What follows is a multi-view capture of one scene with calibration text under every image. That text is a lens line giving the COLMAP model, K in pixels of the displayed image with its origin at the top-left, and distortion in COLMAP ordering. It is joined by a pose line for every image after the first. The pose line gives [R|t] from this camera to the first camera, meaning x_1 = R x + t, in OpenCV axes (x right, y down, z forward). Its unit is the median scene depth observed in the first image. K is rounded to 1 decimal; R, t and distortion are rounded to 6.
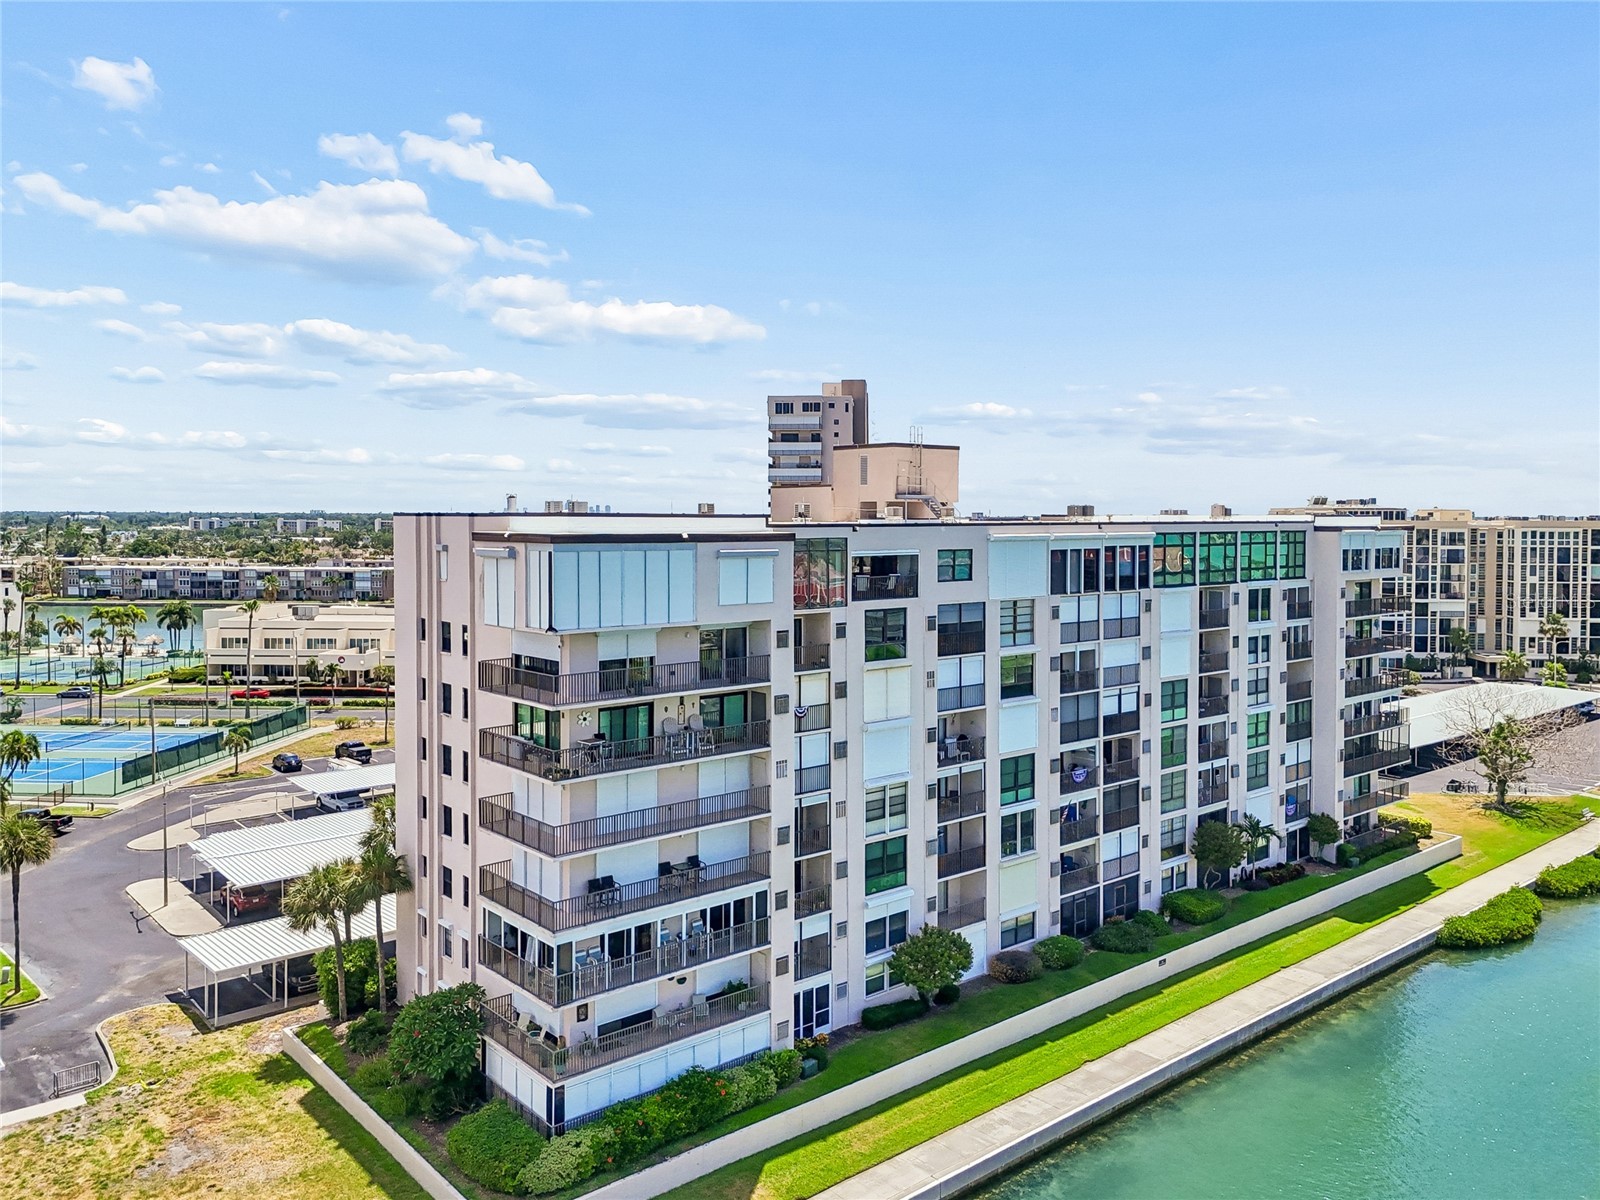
lens RADIAL K [[1226.8, 0, 807.4], [0, 1226.8, 595.1], [0, 0, 1]] dist [0.079209, -0.048544]
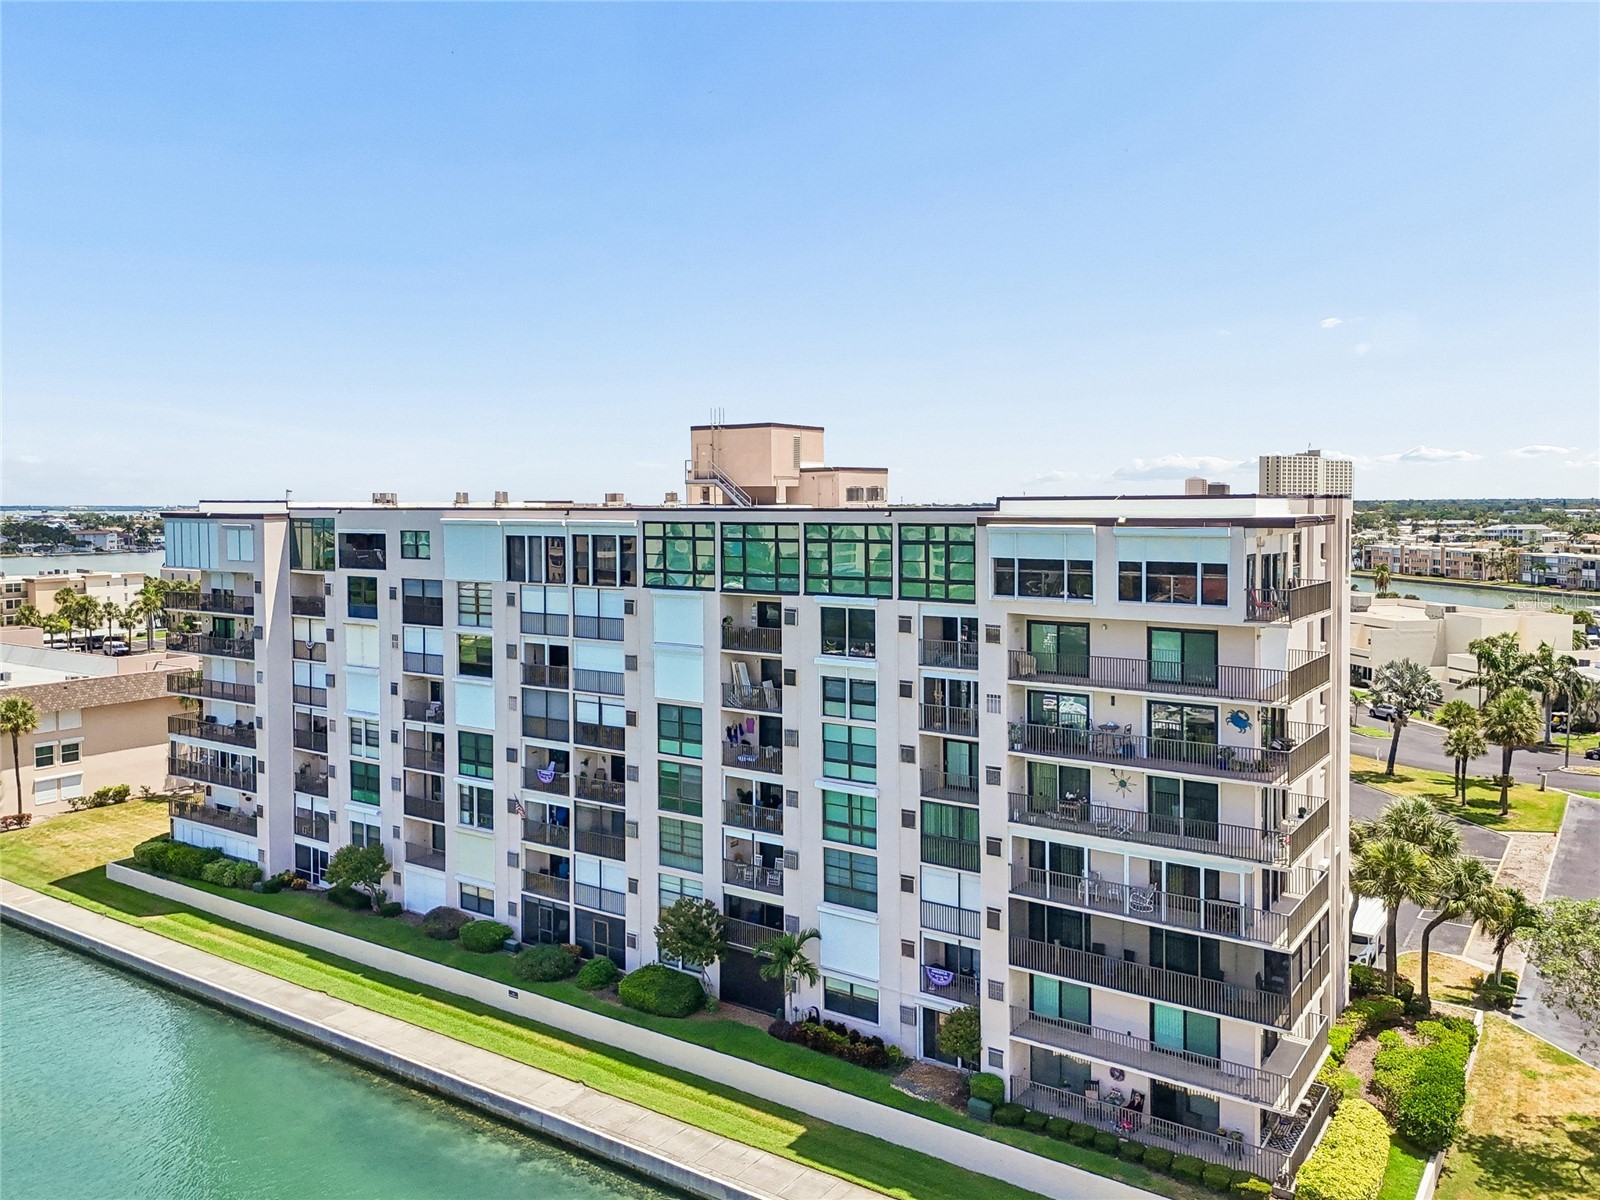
lens RADIAL K [[1226.8, 0, 816.7], [0, 1226.8, 597.7], [0, 0, 1]] dist [0.079209, -0.048544]
pose [[0.242780, 0.070309, -0.967530, 1.213947], [-0.058278, 0.996626, 0.057800, -0.058322], [0.968329, 0.042353, 0.246058, 0.995575]]
